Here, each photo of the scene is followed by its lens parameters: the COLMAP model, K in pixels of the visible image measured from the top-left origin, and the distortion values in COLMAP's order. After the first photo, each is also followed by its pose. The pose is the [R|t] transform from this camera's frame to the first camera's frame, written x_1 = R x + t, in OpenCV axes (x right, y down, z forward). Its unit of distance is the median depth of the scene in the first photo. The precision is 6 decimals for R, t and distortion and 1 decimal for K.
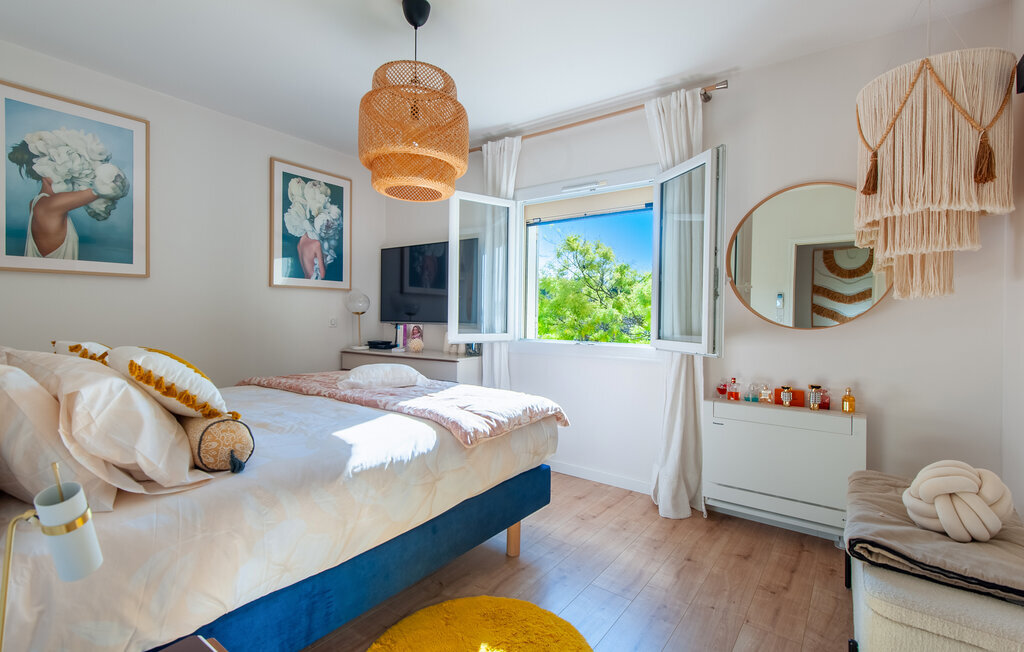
lens RADIAL K [[455.6, 0, 516.5], [0, 455.6, 311.4], [0, 0, 1]] dist [0.001636, 0.000309]
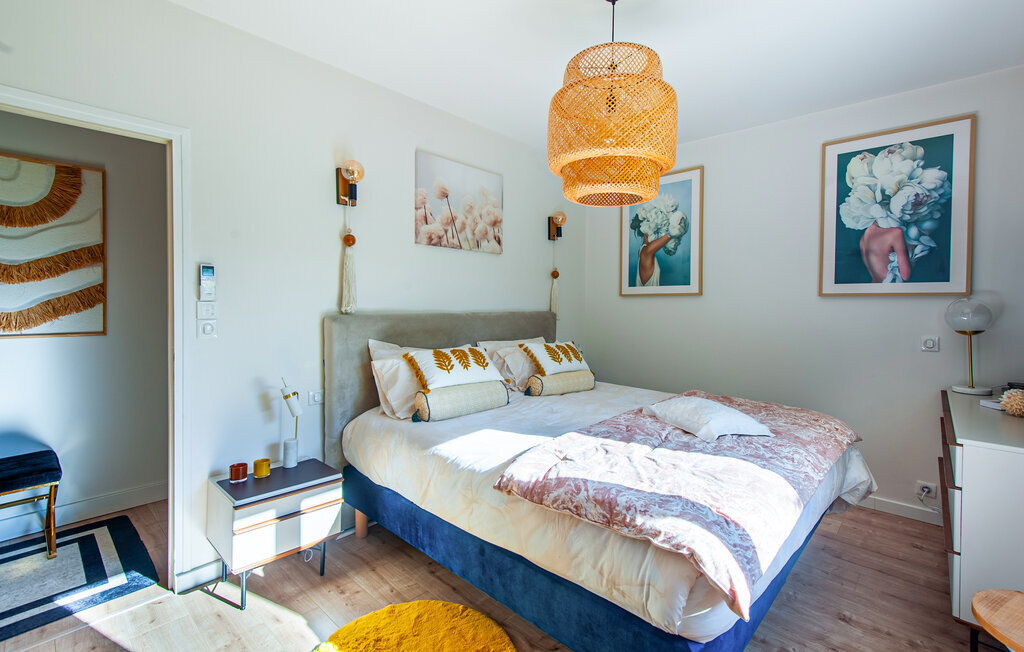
lens RADIAL K [[455.6, 0, 516.5], [0, 455.6, 311.4], [0, 0, 1]] dist [0.001636, 0.000309]
pose [[-0.113061, 0.007311, -0.993561, 0.357512], [0.000161, 0.999973, 0.007340, -0.031089], [0.993588, 0.000670, -0.113059, 0.509082]]
